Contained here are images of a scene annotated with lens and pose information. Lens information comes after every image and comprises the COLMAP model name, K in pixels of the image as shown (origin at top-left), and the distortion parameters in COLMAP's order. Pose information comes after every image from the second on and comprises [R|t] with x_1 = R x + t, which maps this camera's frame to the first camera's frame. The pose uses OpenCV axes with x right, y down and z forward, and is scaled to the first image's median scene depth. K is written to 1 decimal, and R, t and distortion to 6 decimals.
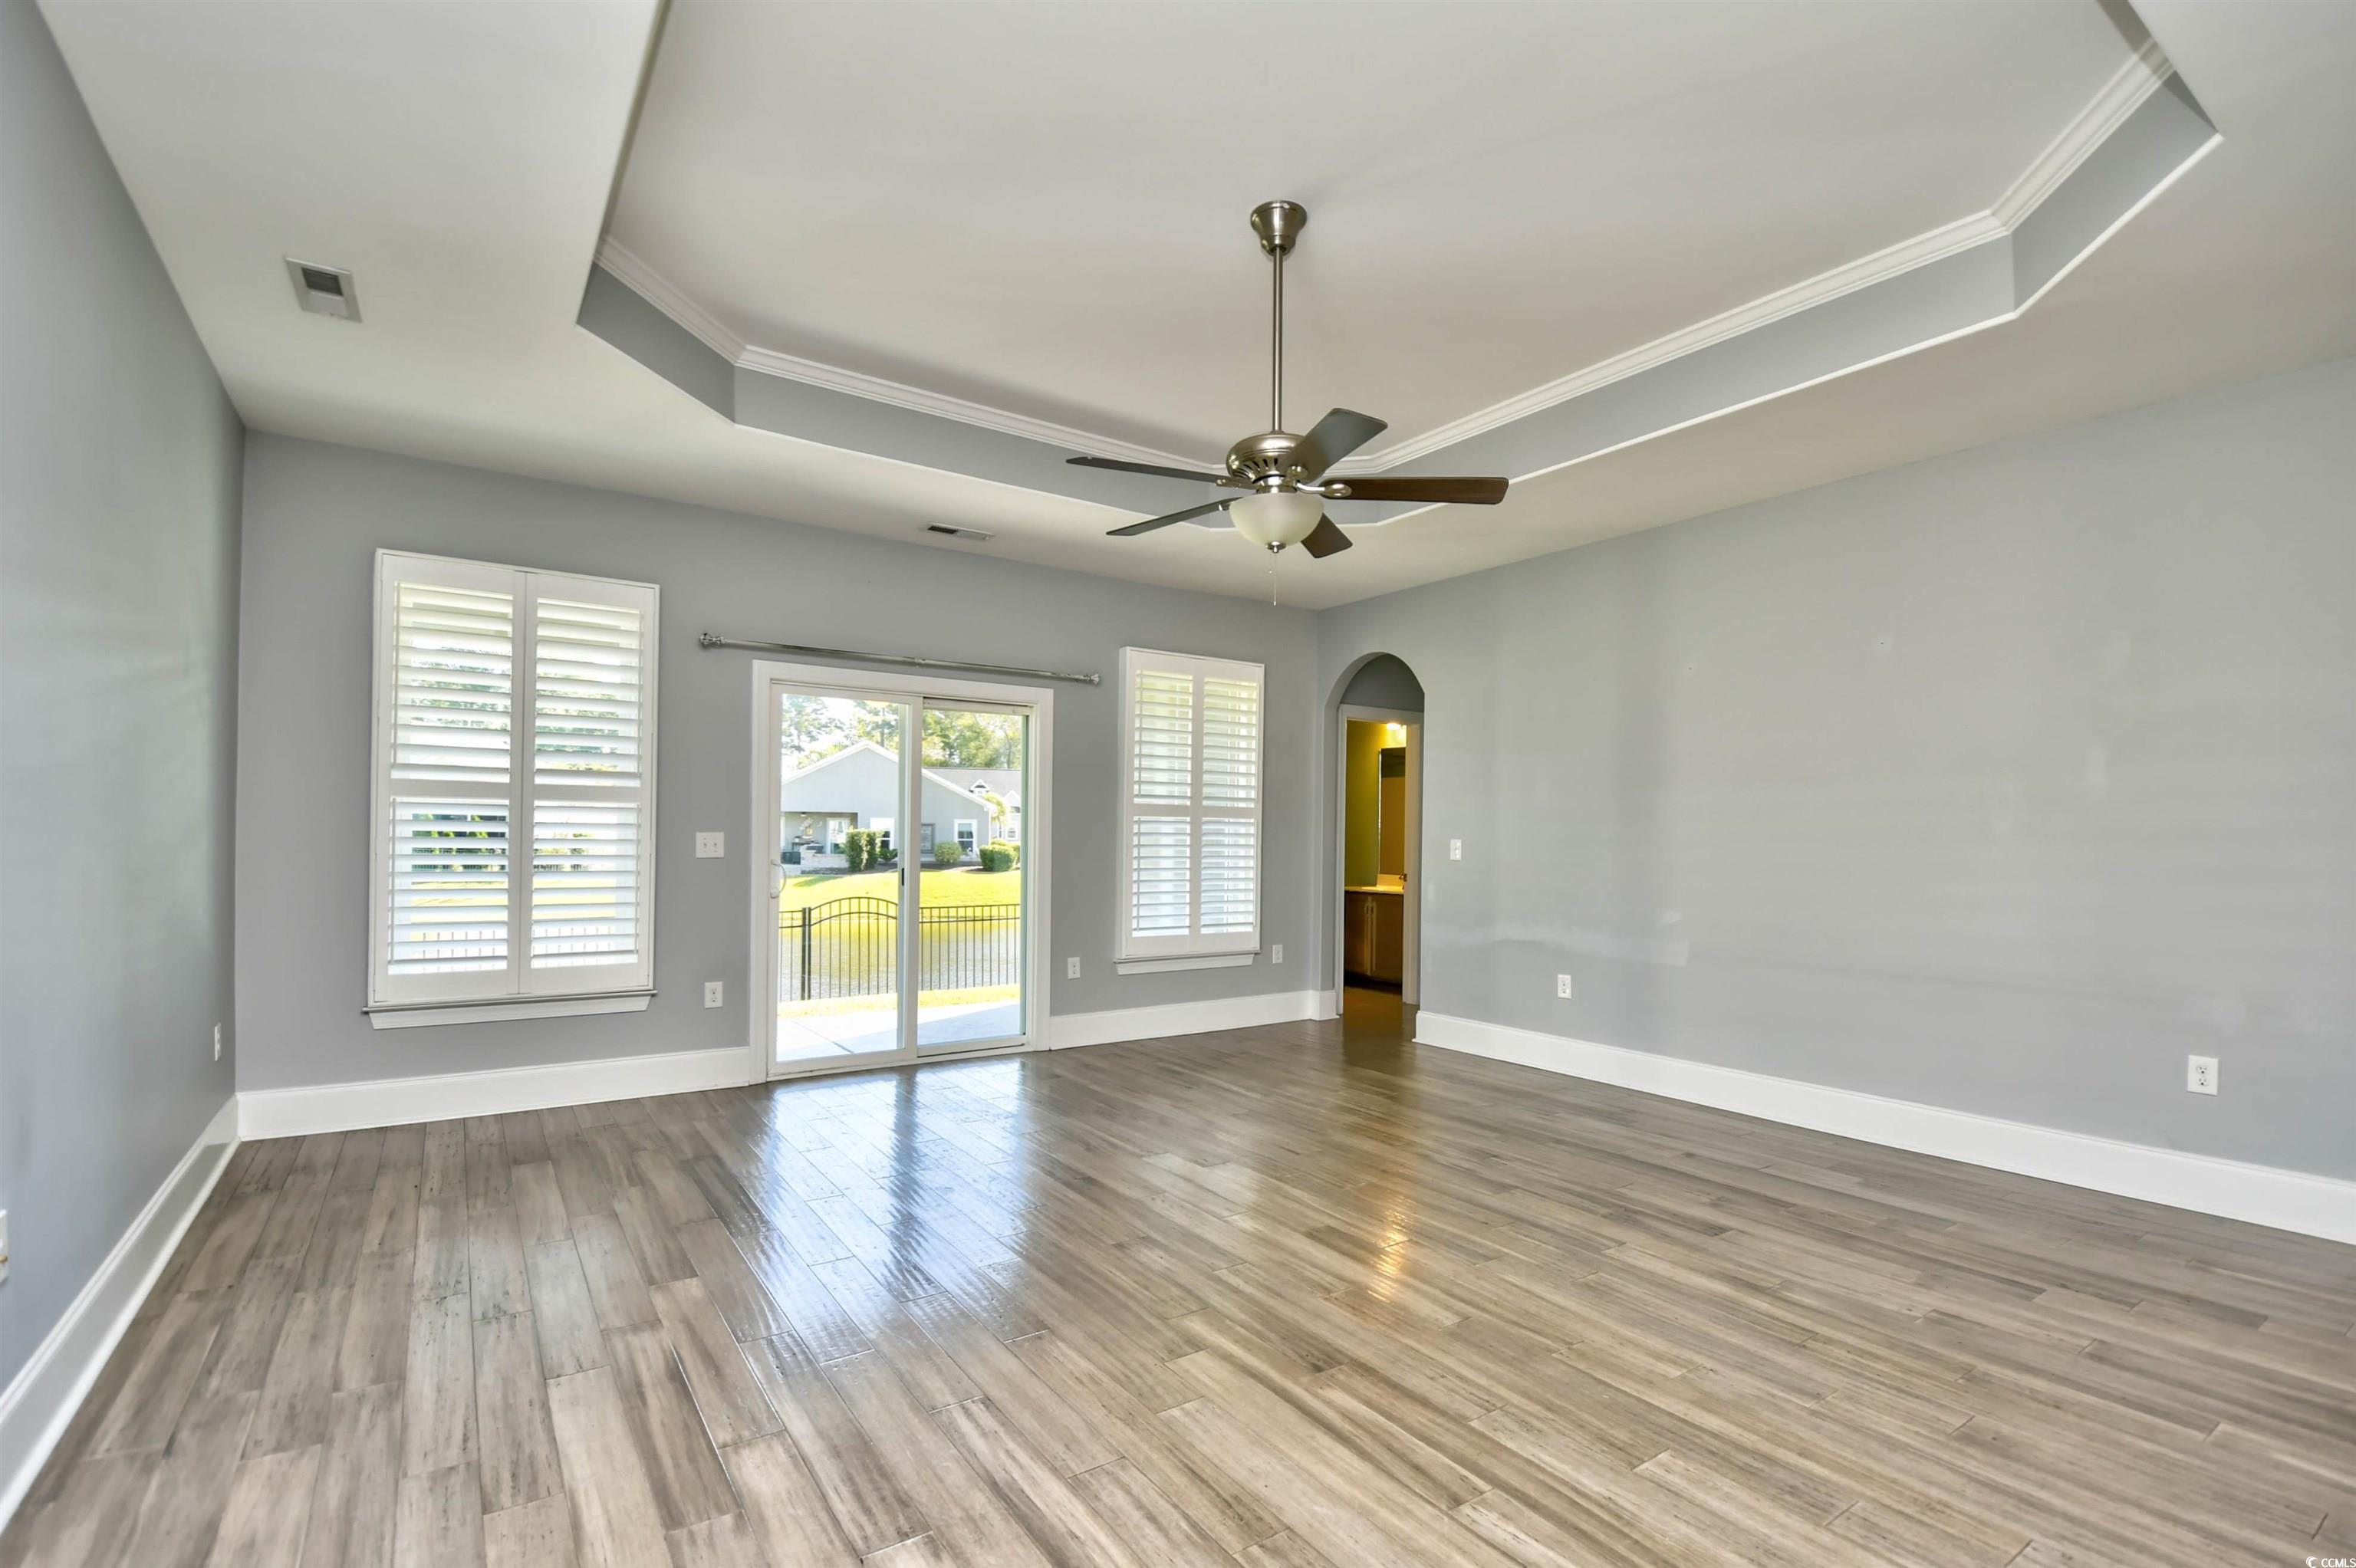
lens RADIAL K [[1064.0, 0, 1186.2], [0, 1064.0, 810.6], [0, 0, 1]] dist [0.025860, -0.030749]
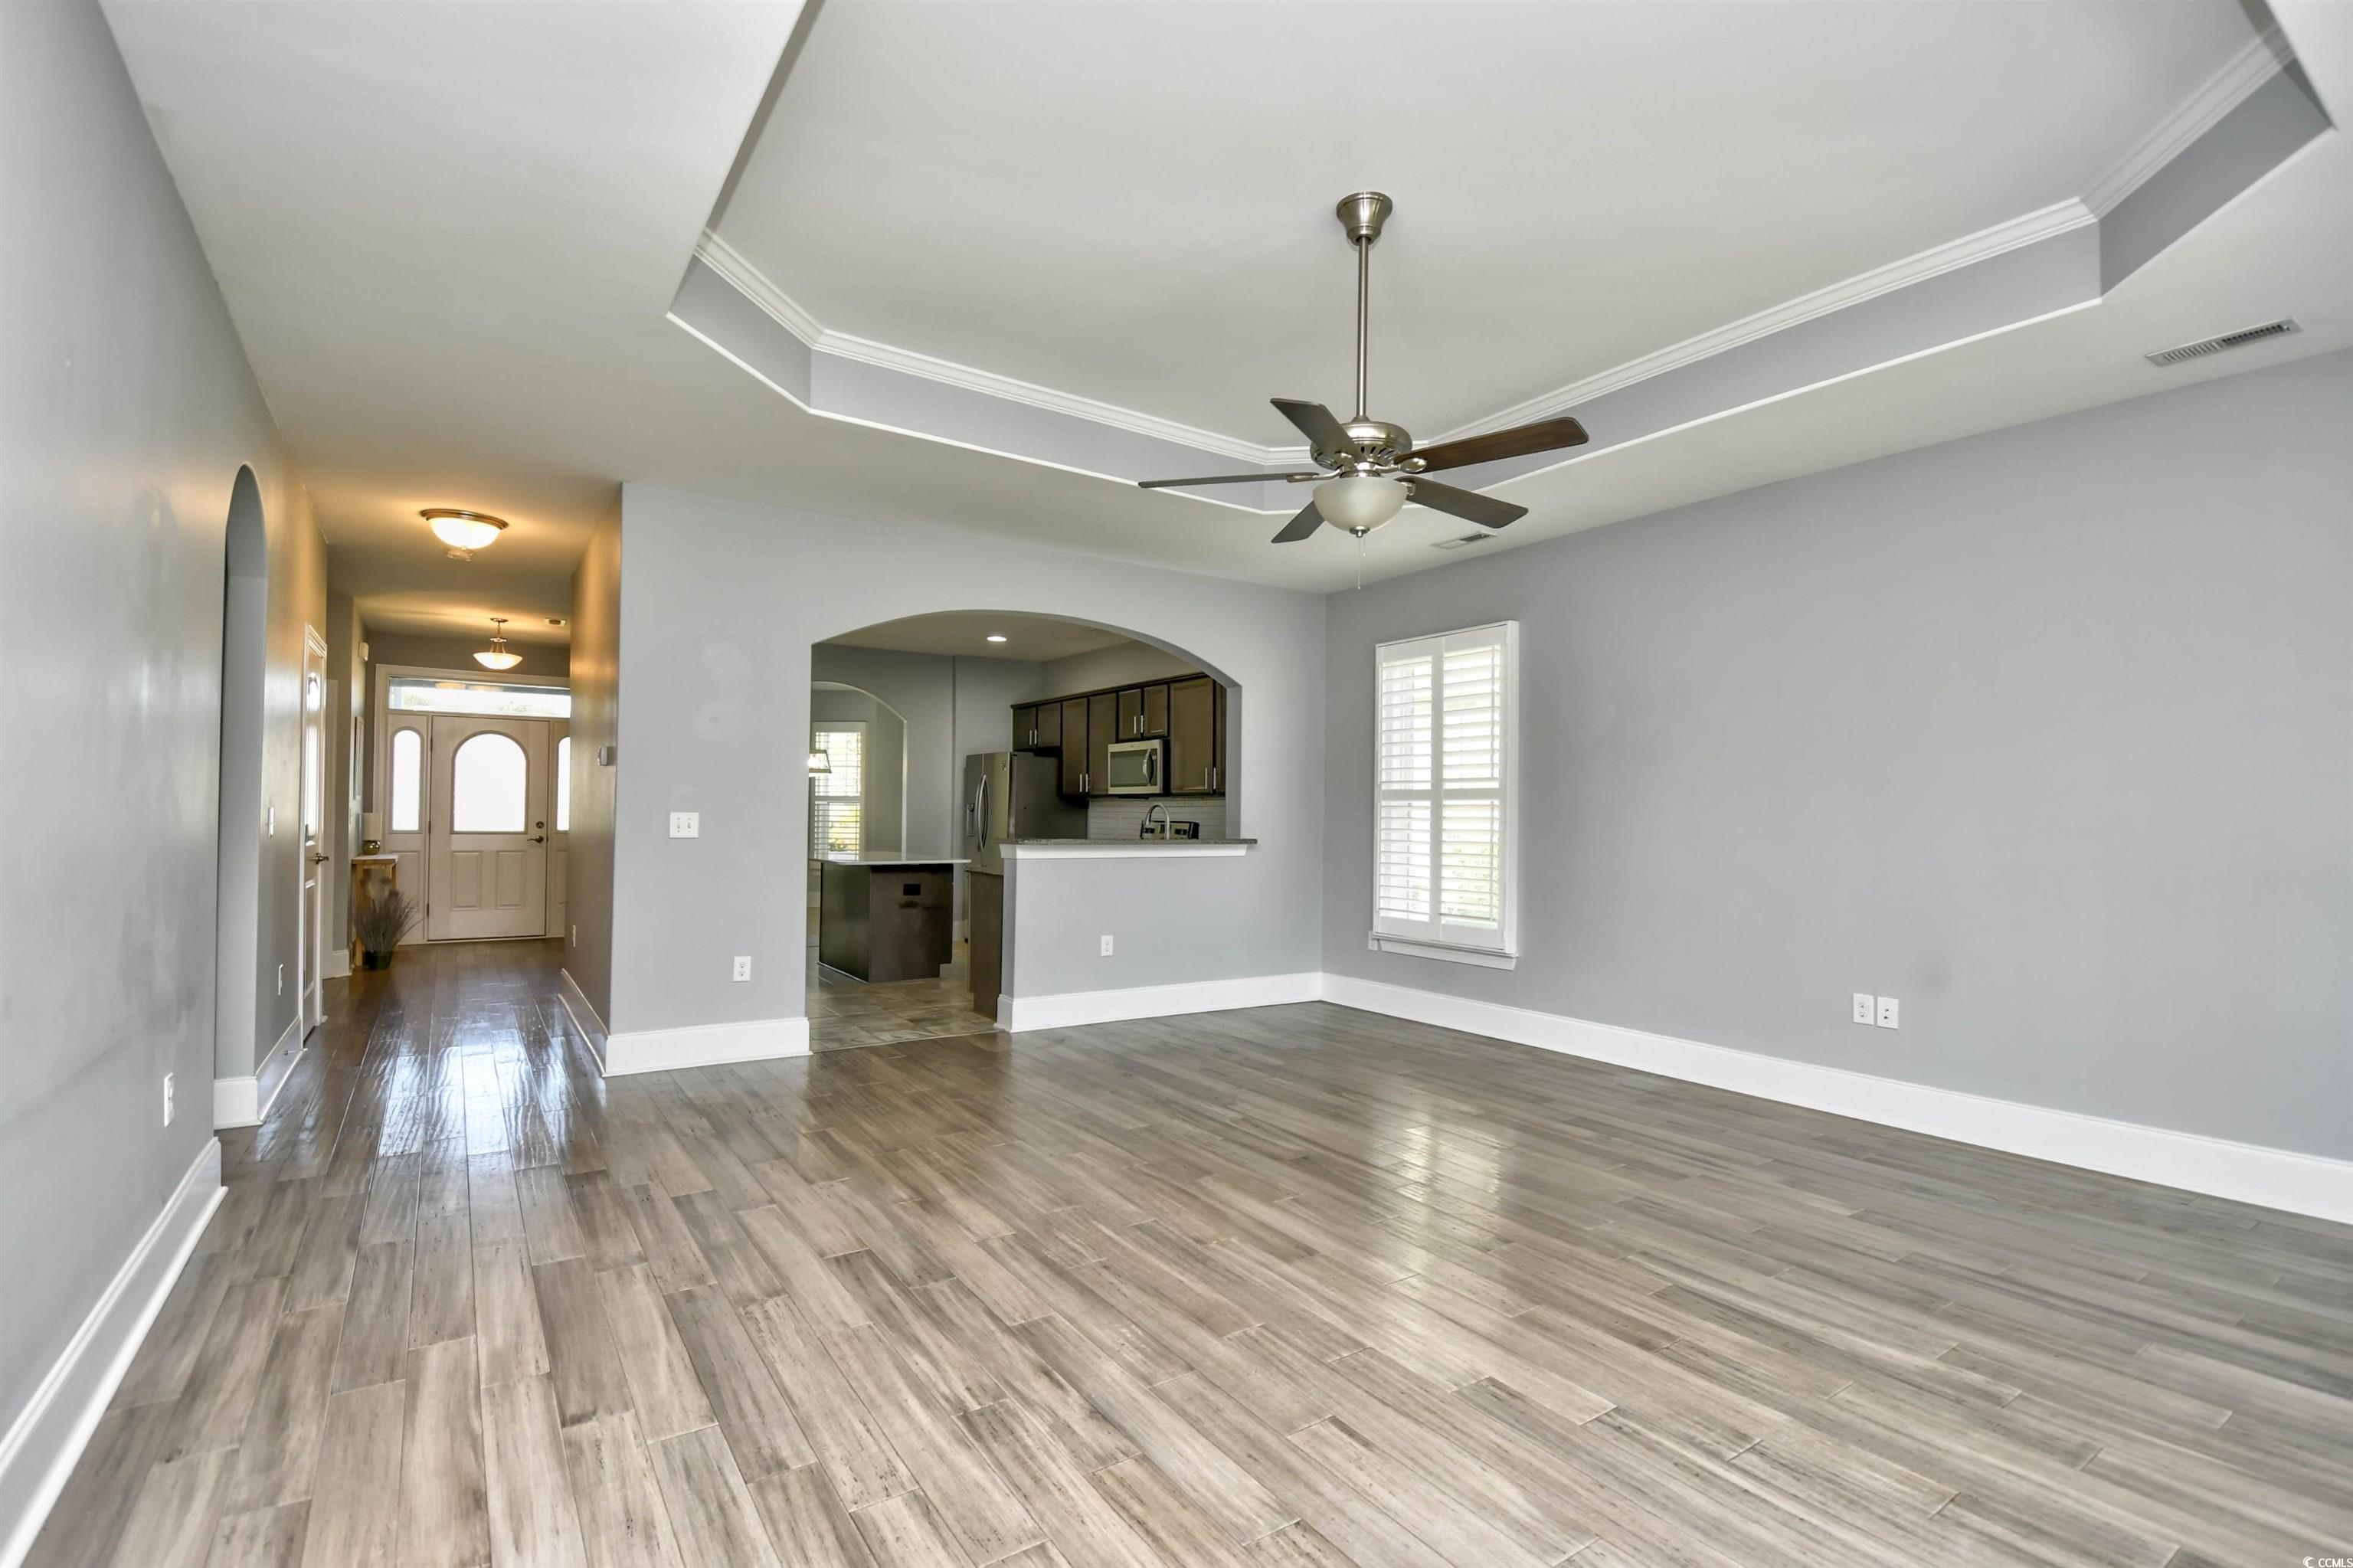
lens RADIAL K [[1062.8, 0, 1184.7], [0, 1062.8, 810.6], [0, 0, 1]] dist [0.025860, -0.030749]
pose [[-0.999727, -0.023159, -0.002973, 0.244970], [-0.023078, 0.999424, -0.024878, 0.045460], [0.003547, -0.024802, -0.999686, 1.993377]]
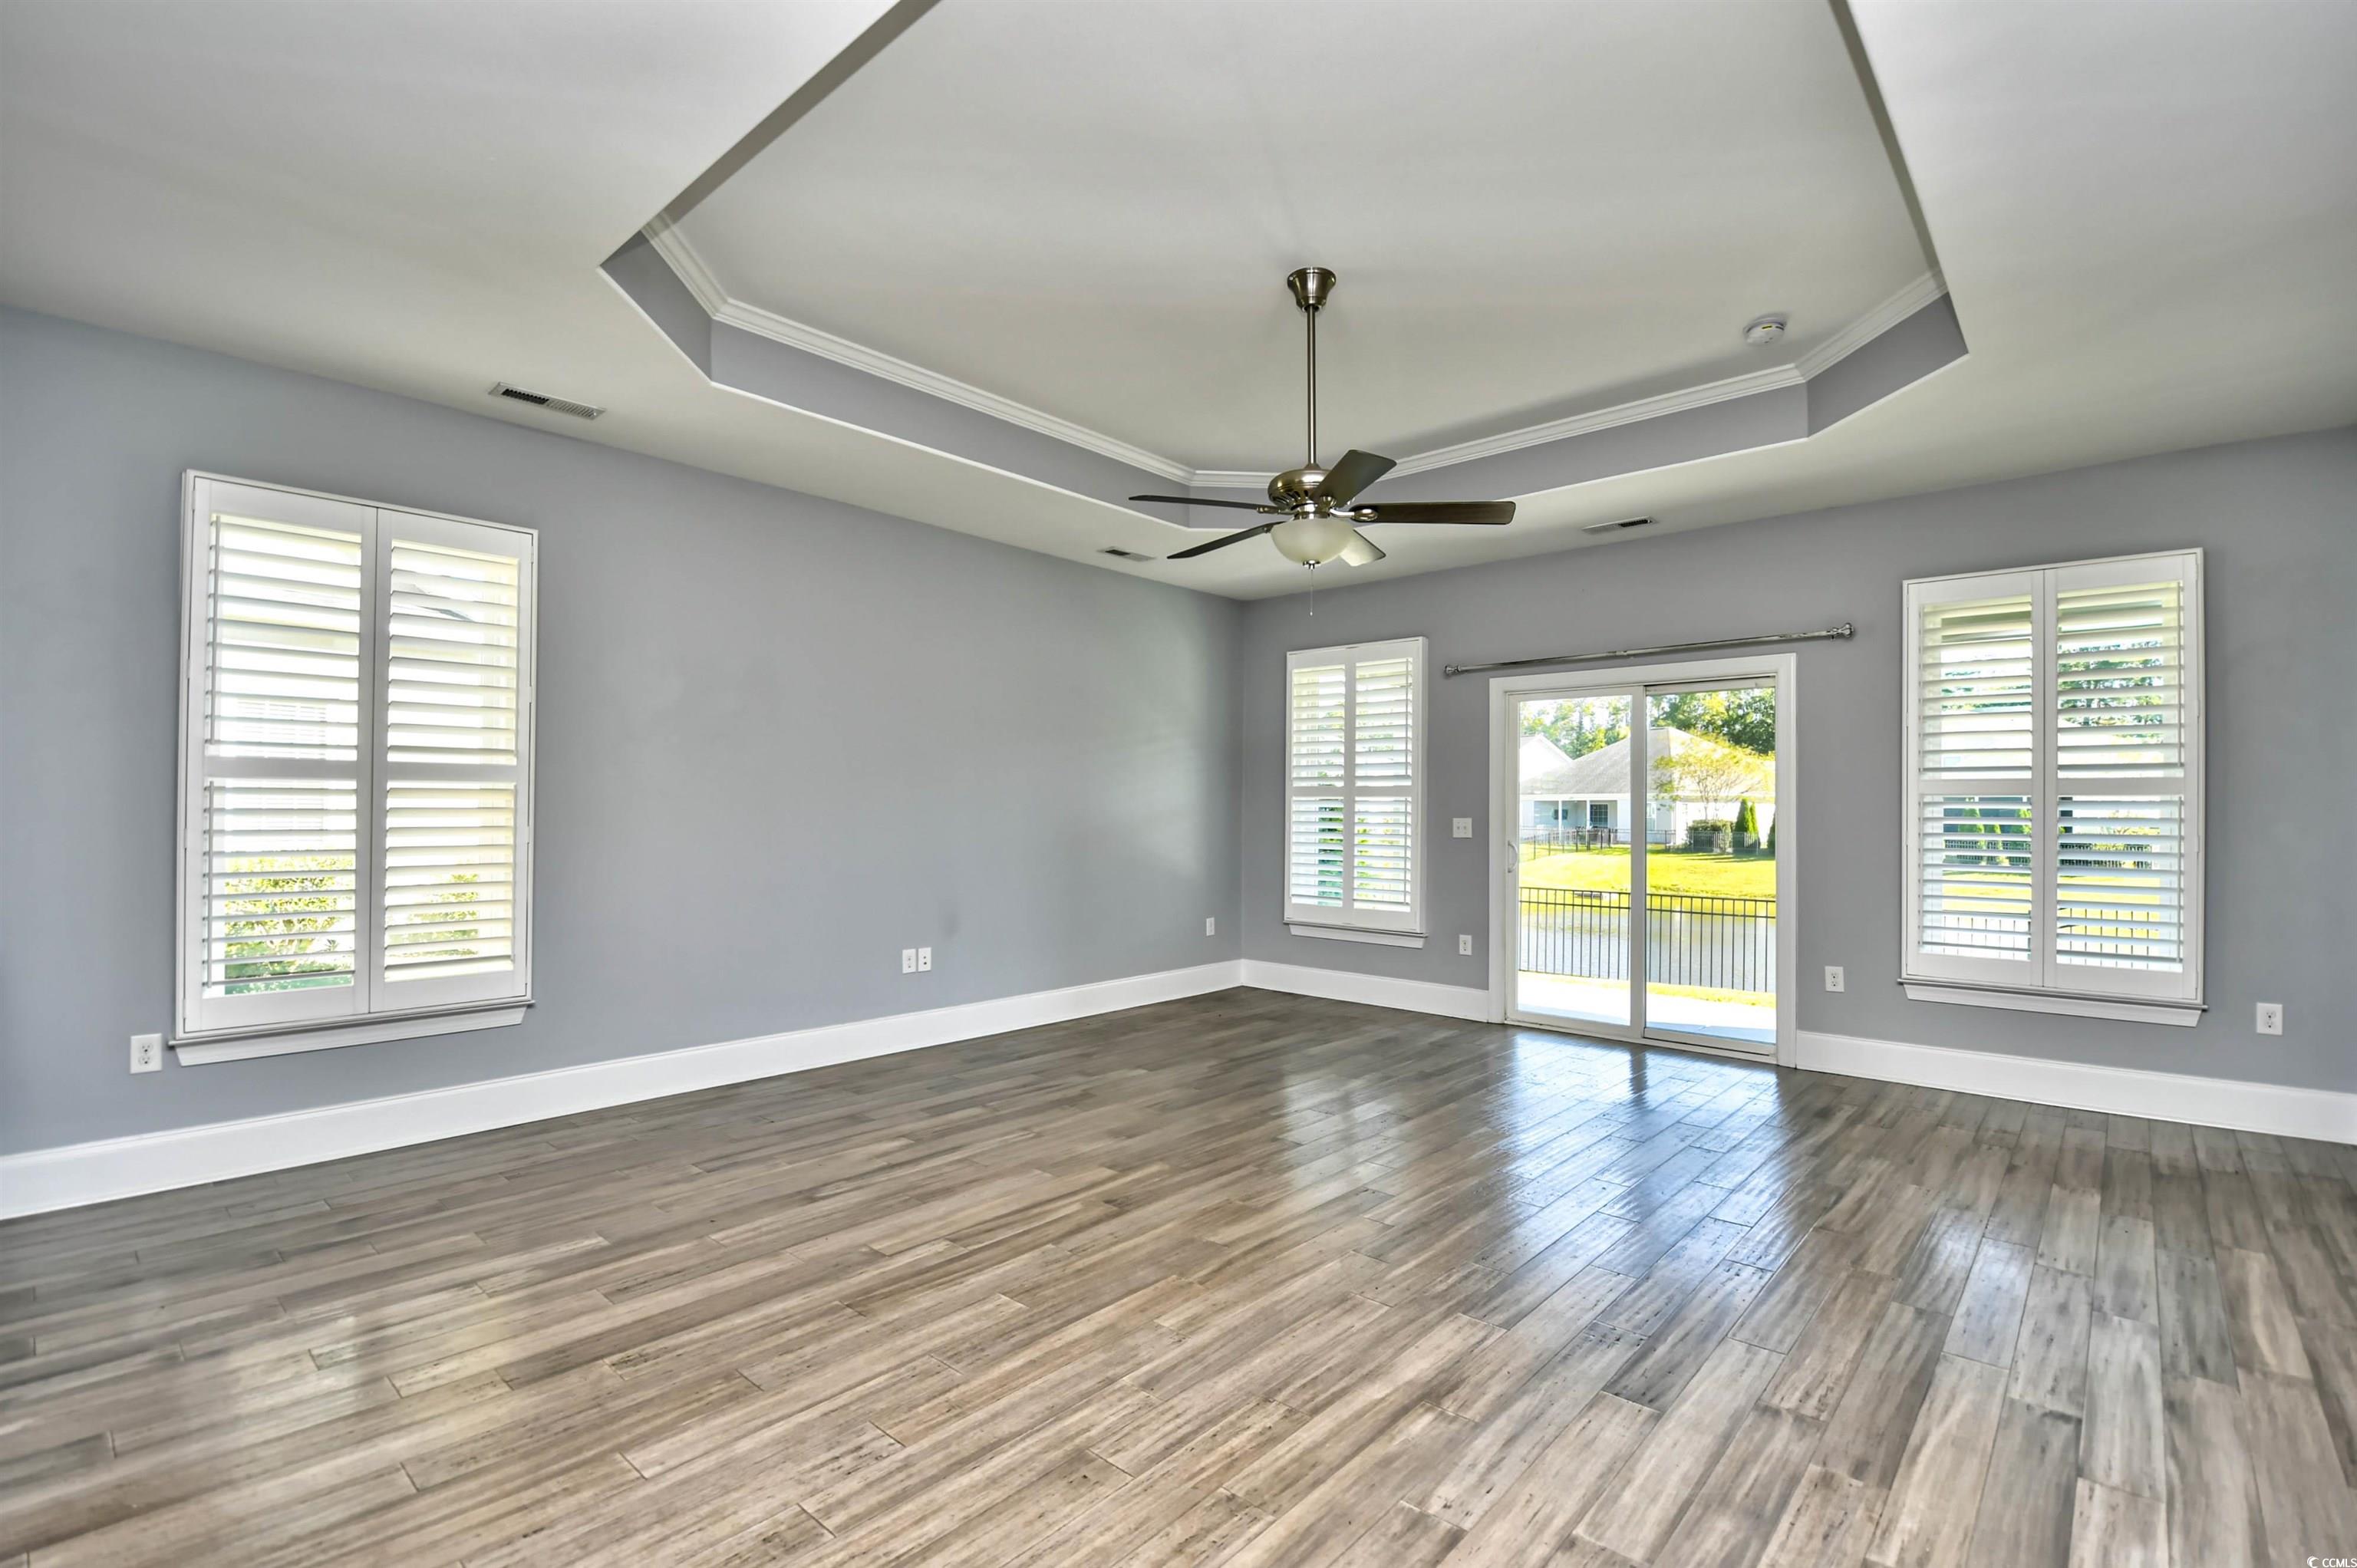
lens RADIAL K [[1054.9, 0, 1180.7], [0, 1054.9, 805.6], [0, 0, 1]] dist [0.002008, -0.015360]
pose [[0.235249, -0.016541, -0.971794, 1.140636], [0.017280, 0.999768, -0.012834, 0.025227], [0.971782, -0.013773, 0.235480, 0.603456]]
